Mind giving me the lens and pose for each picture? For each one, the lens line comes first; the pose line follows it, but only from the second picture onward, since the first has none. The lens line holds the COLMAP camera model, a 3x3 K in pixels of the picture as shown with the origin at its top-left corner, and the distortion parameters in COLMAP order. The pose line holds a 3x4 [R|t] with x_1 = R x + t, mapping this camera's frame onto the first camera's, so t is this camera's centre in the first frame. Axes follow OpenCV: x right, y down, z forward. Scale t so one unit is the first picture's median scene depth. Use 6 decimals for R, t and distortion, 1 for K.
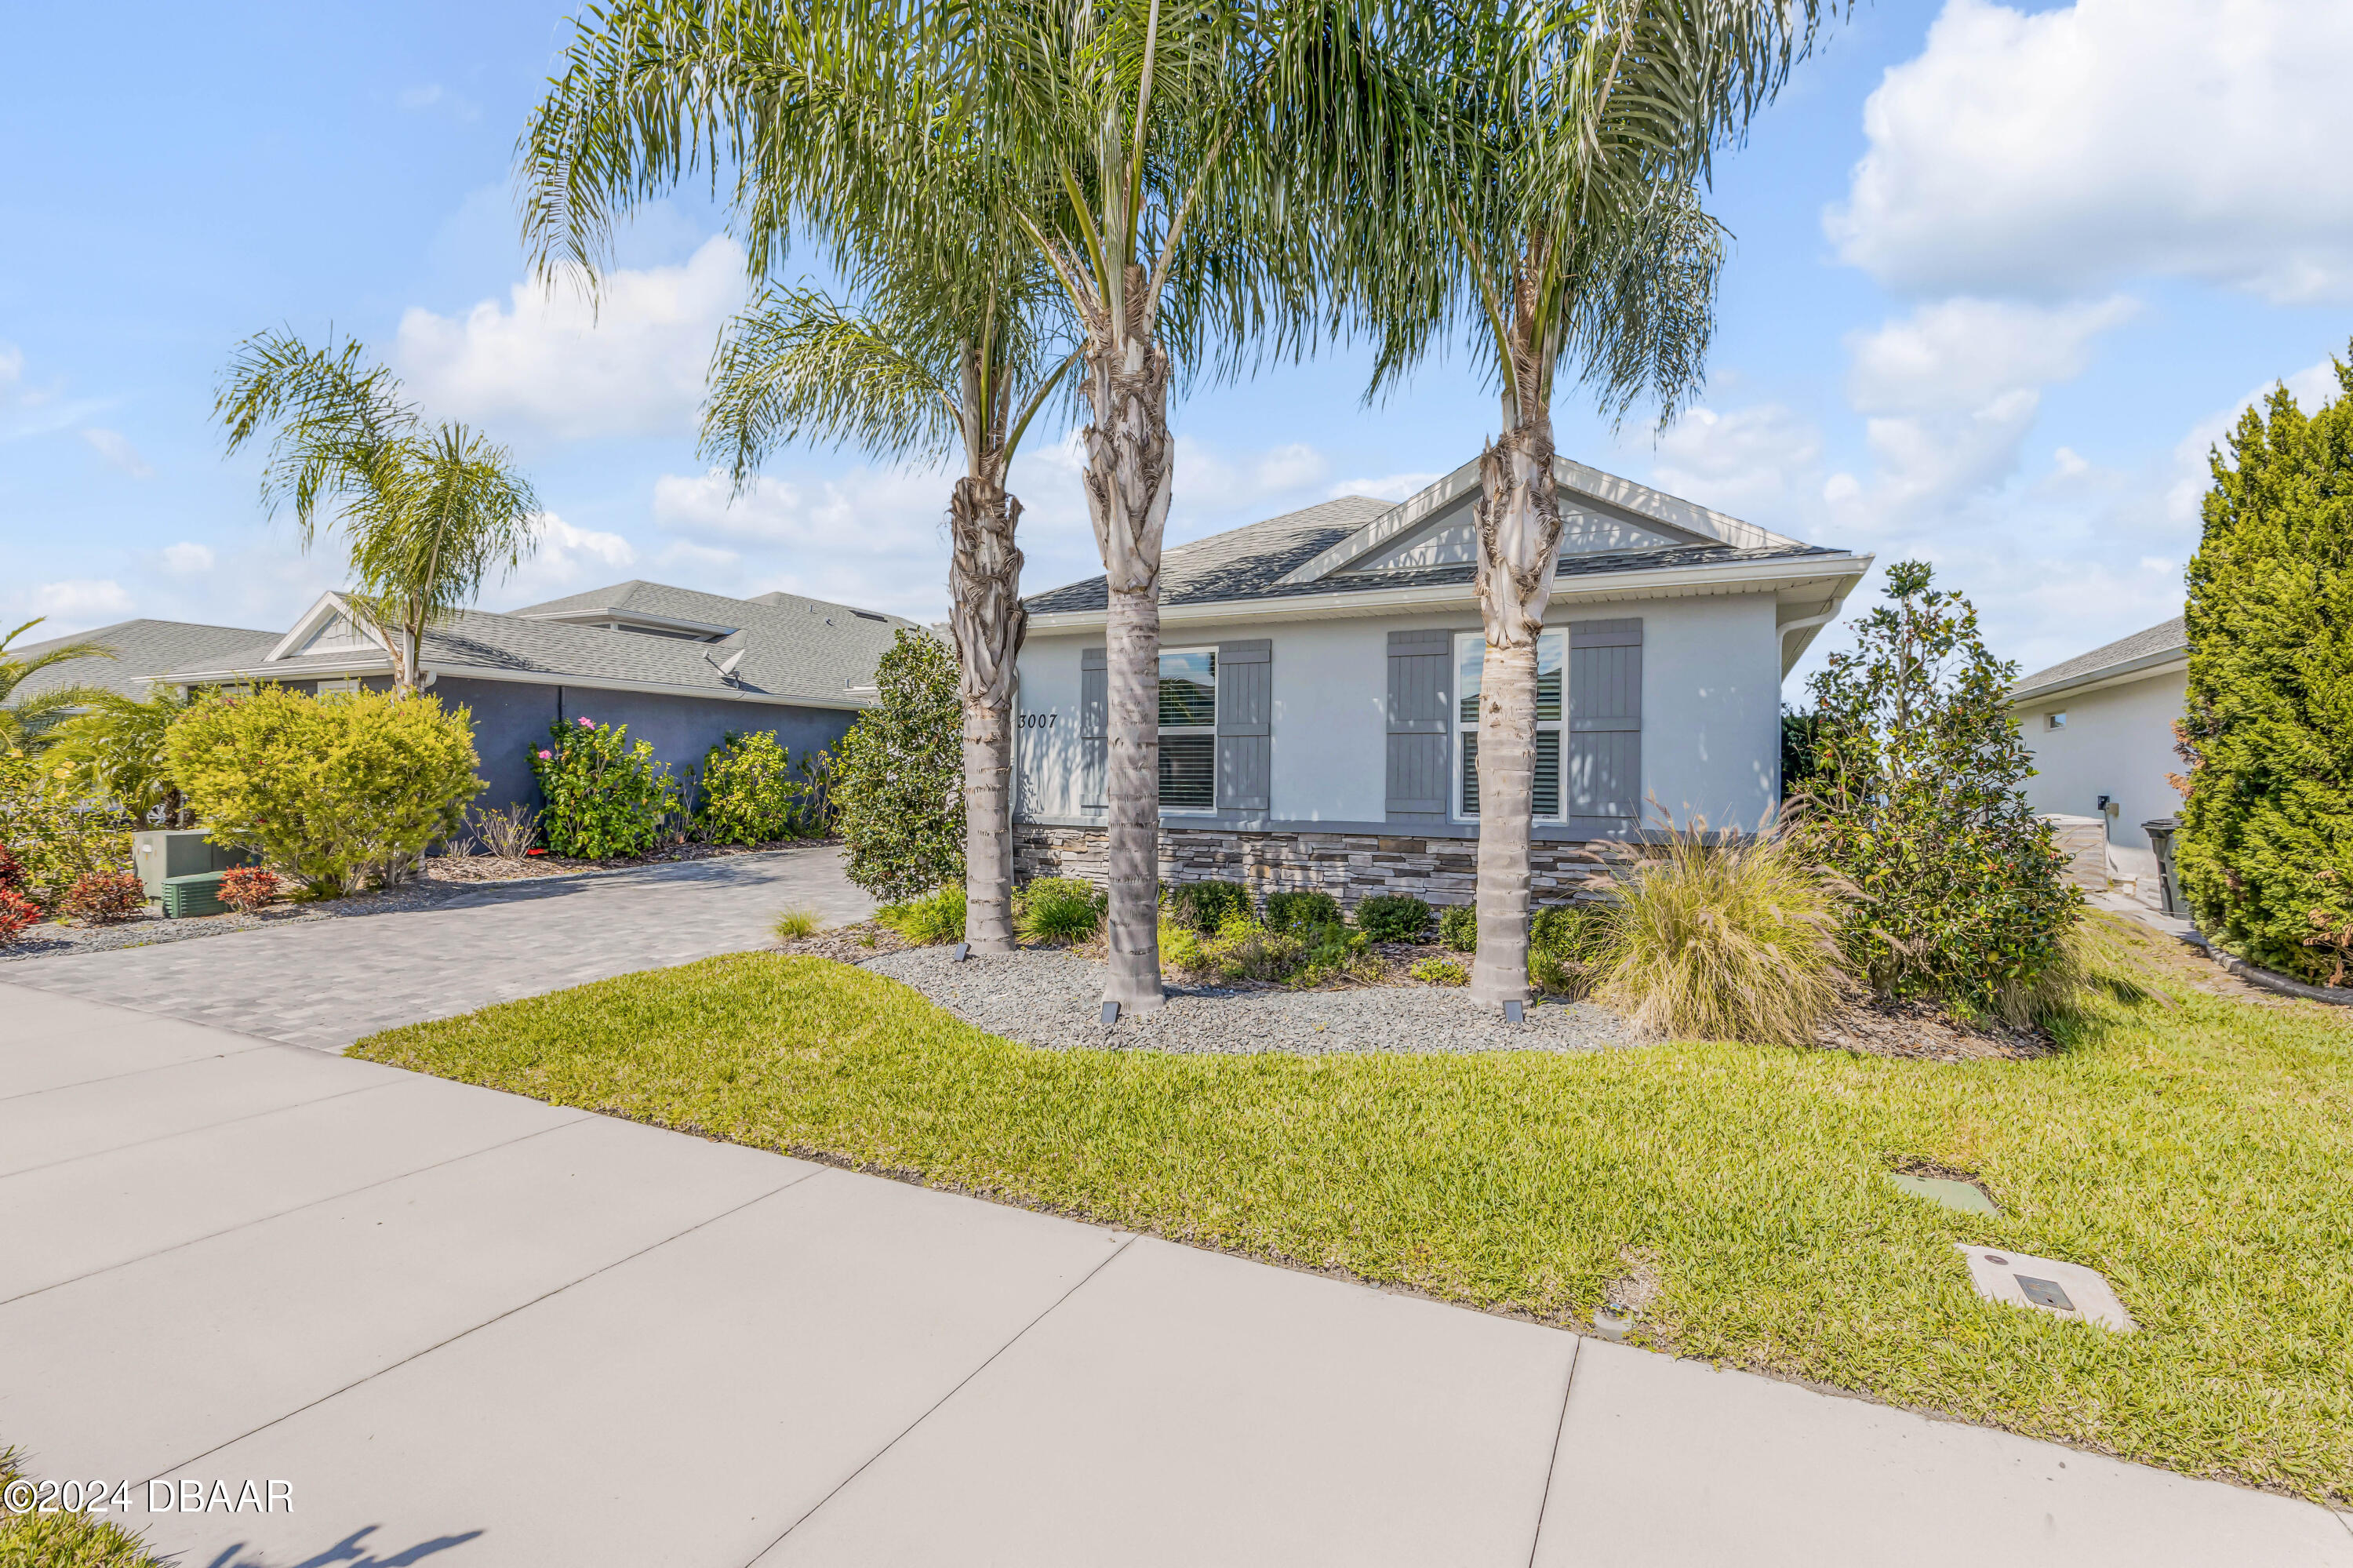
lens RADIAL K [[1062.8, 0, 1175.5], [0, 1062.8, 779.6], [0, 0, 1]] dist [0.008509, -0.003285]
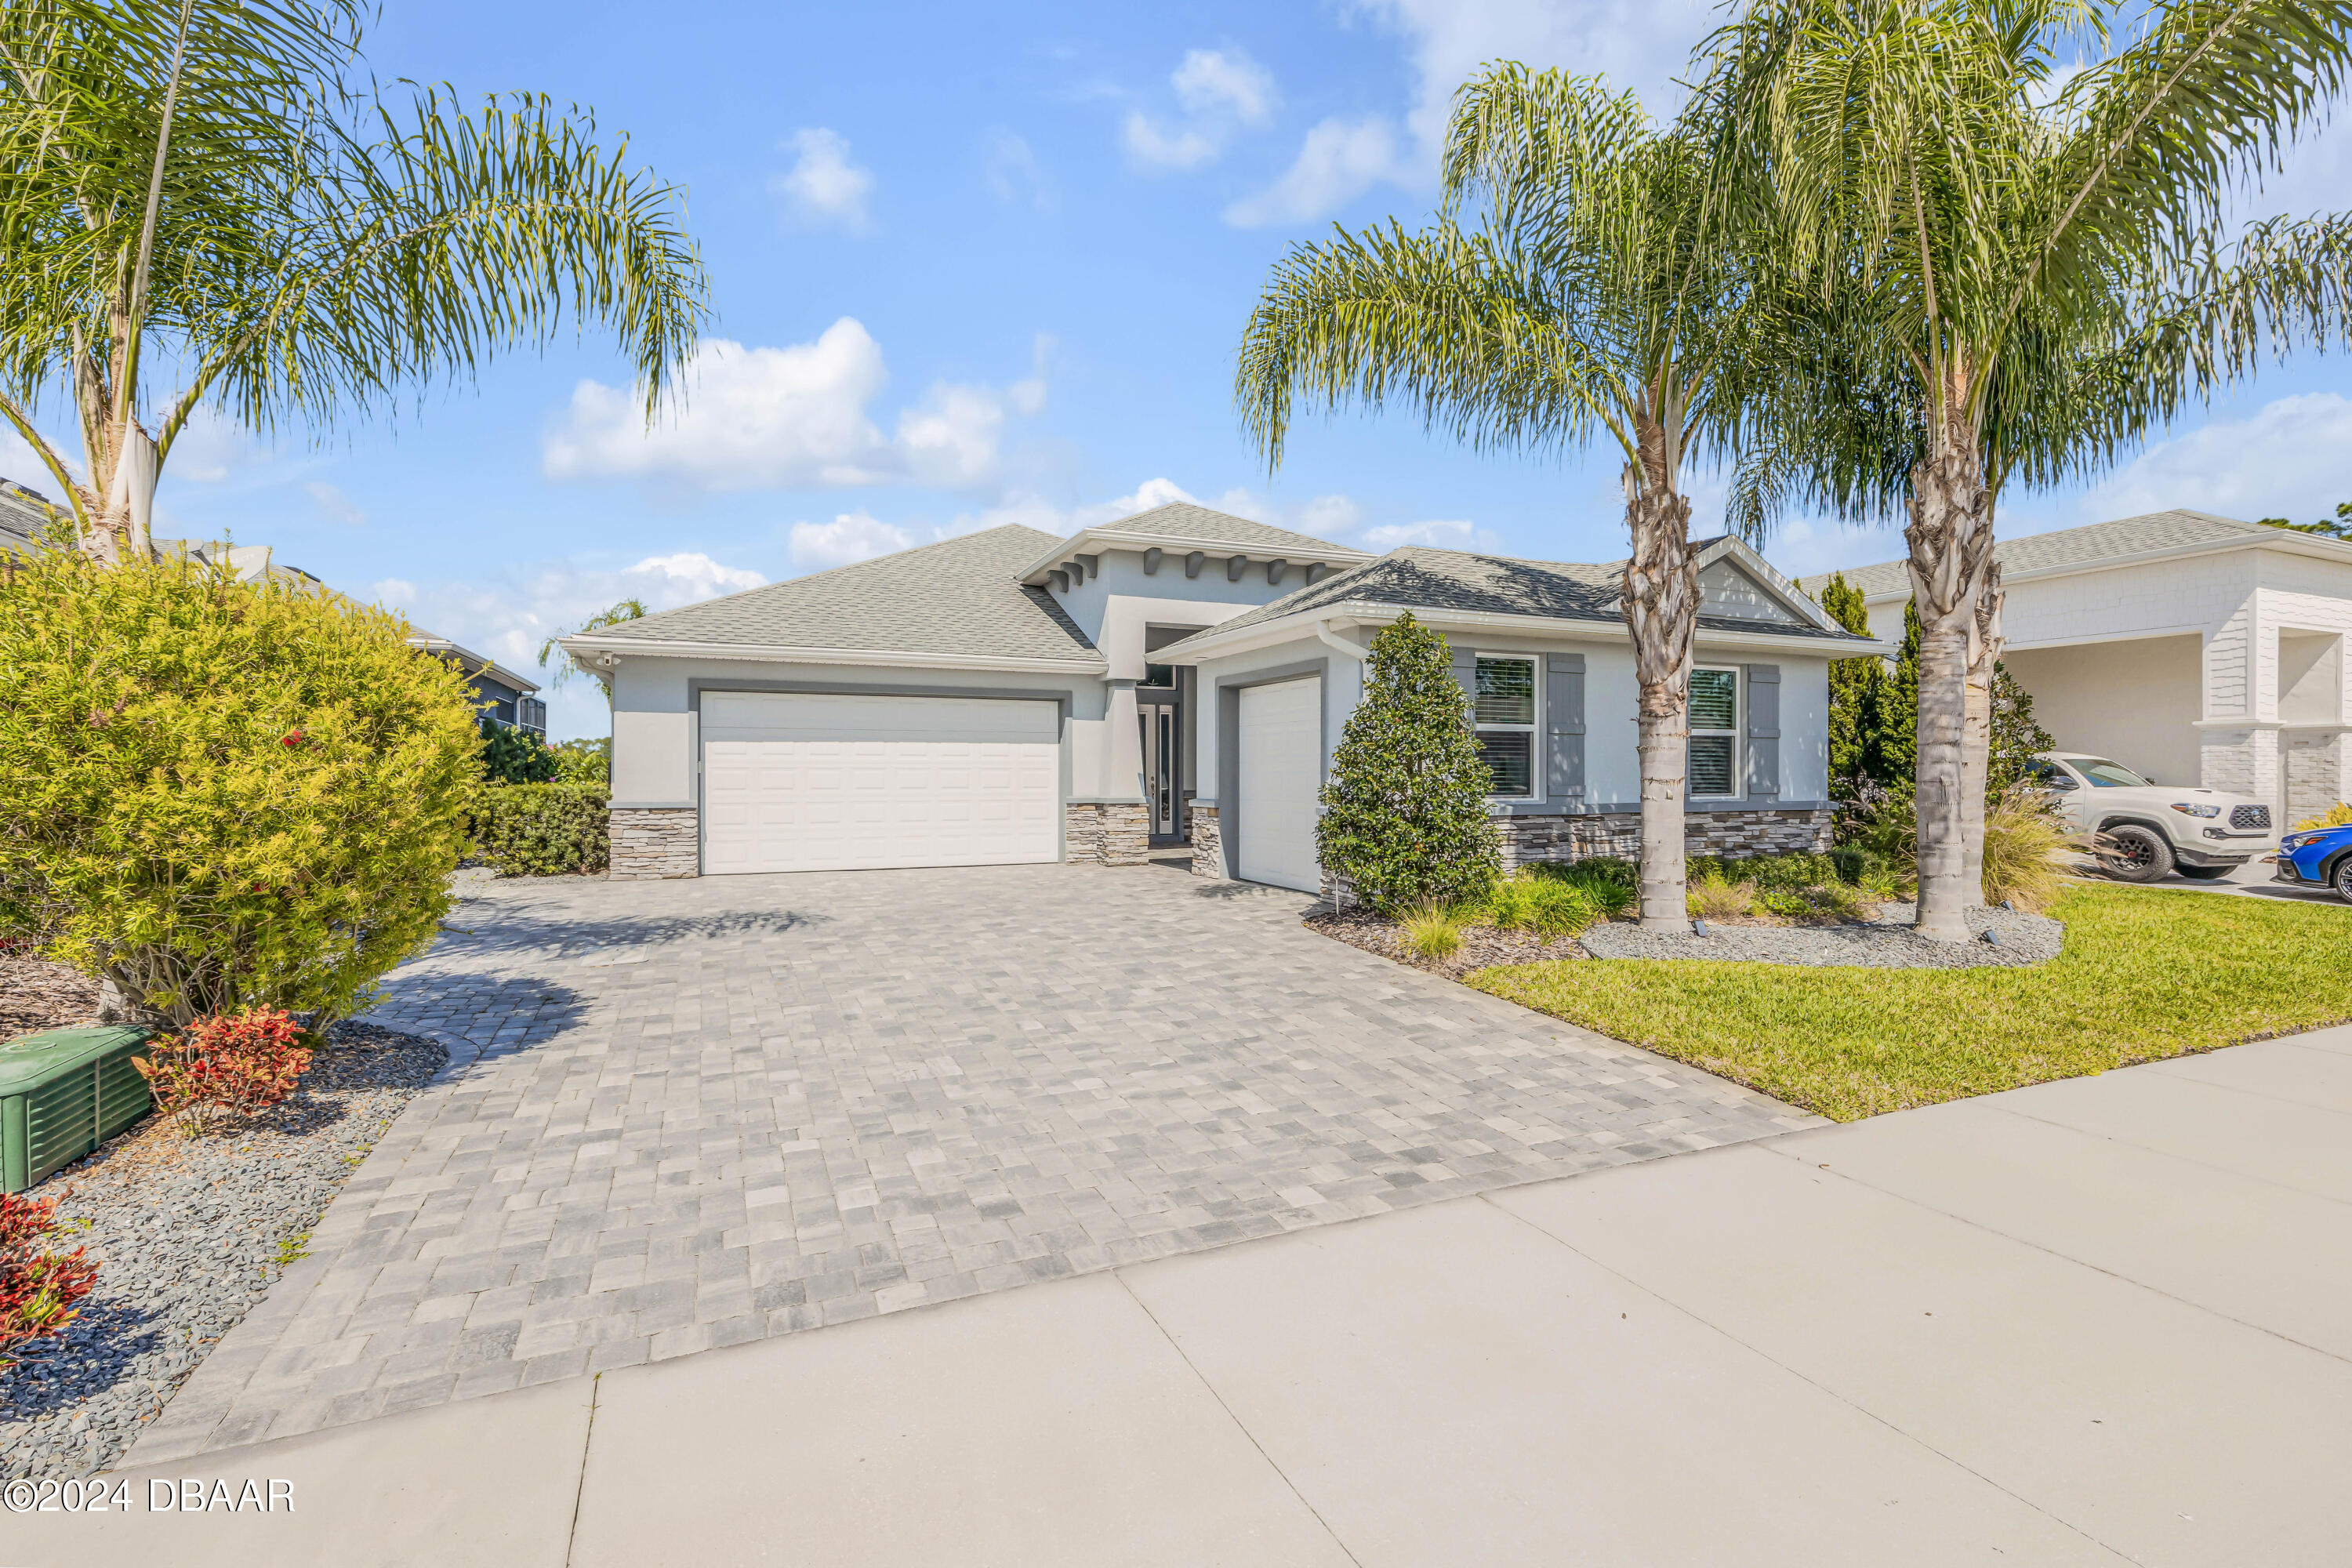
lens RADIAL K [[1062.3, 0, 1175.0], [0, 1062.3, 779.6], [0, 0, 1]] dist [0.008509, -0.003285]
pose [[0.638658, -0.011209, 0.769409, -1.139203], [0.006492, 0.999937, 0.009179, -0.004053], [-0.769463, -0.000867, 0.638690, 0.584655]]
